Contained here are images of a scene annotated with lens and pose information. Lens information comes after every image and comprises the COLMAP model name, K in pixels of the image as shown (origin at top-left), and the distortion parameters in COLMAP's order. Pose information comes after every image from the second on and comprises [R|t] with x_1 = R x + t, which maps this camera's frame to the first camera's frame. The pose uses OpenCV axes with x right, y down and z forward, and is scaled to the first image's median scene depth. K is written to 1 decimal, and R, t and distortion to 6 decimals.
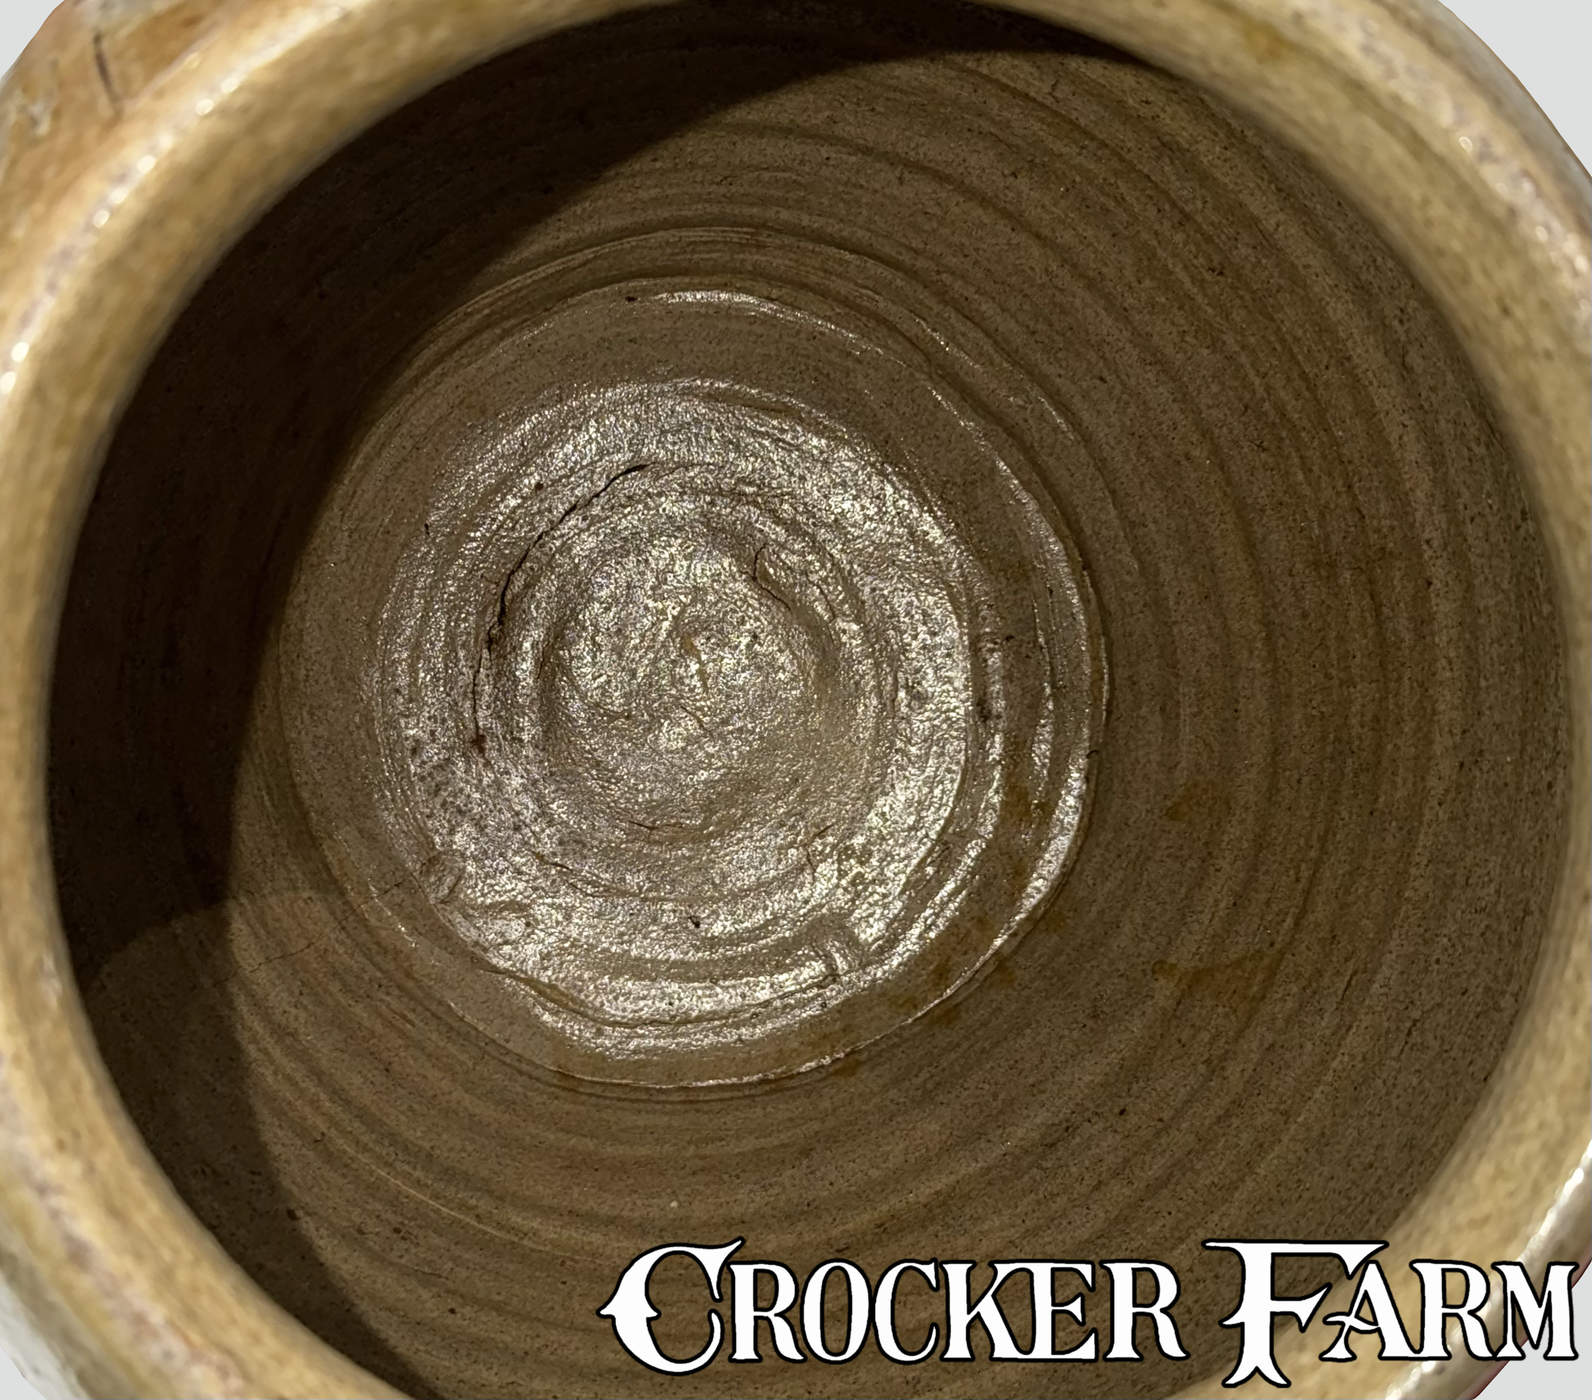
lens RADIAL K [[1836.1, 0, 796.8], [0, 1836.1, 700.3], [0, 0, 1]] dist [0.032934, 0.000000]
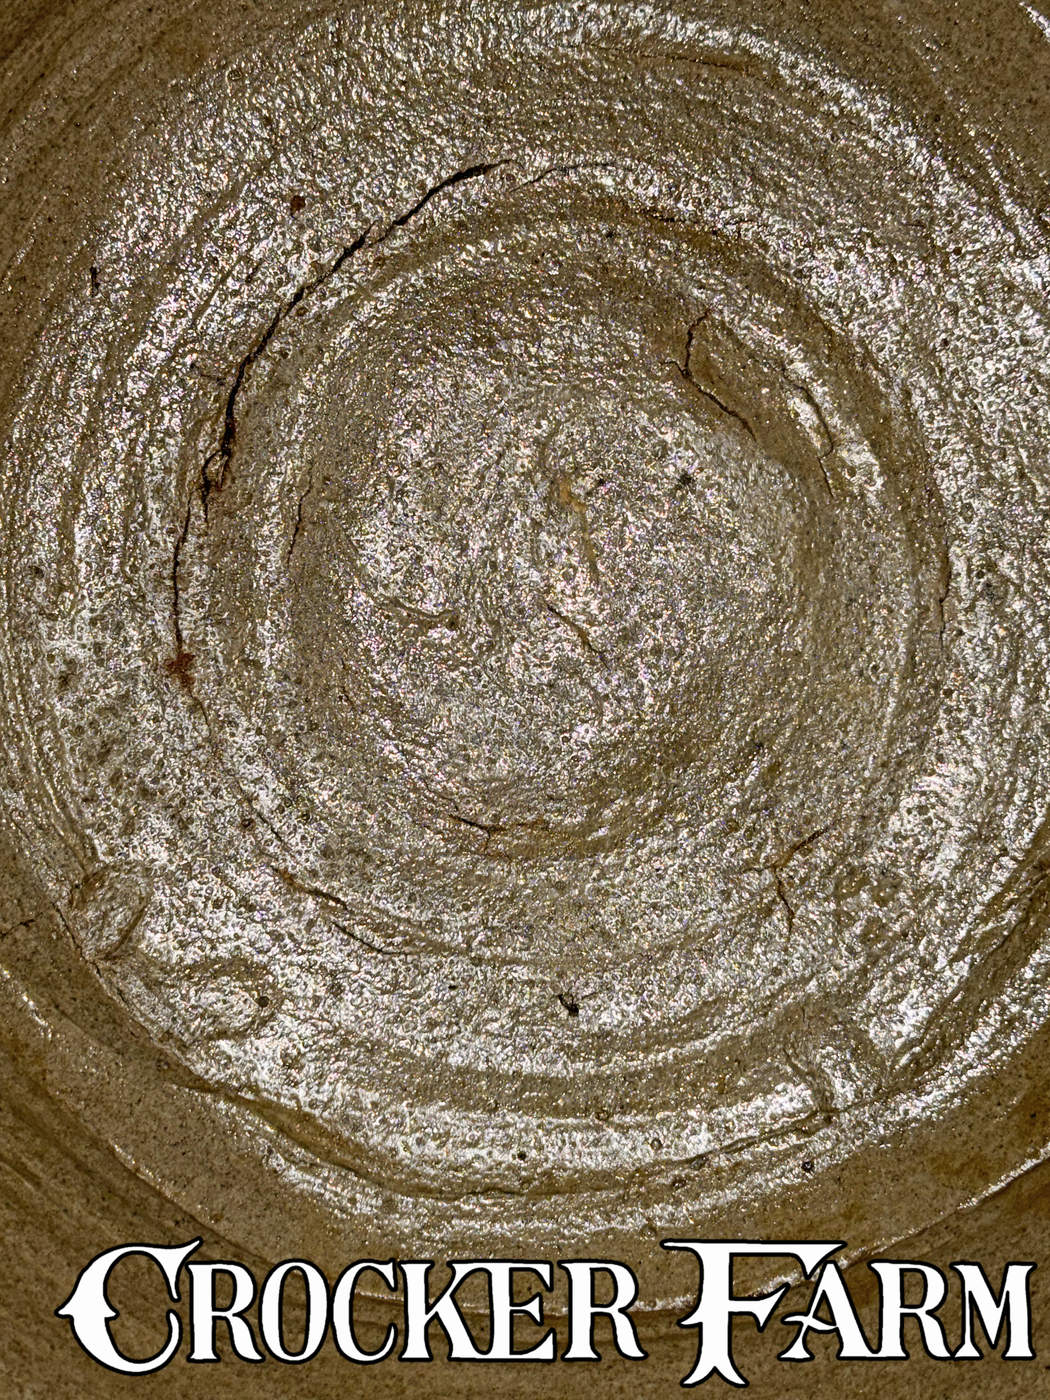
lens RADIAL K [[2203.1, 0, 523.6], [0, 2203.1, 699.9], [0, 0, 1]] dist [0.070487, 0.000000]
pose [[0.997568, 0.010921, -0.068836, -0.025232], [-0.014519, 0.998542, -0.051984, 0.065478], [0.068168, 0.052857, 0.996273, 0.349087]]
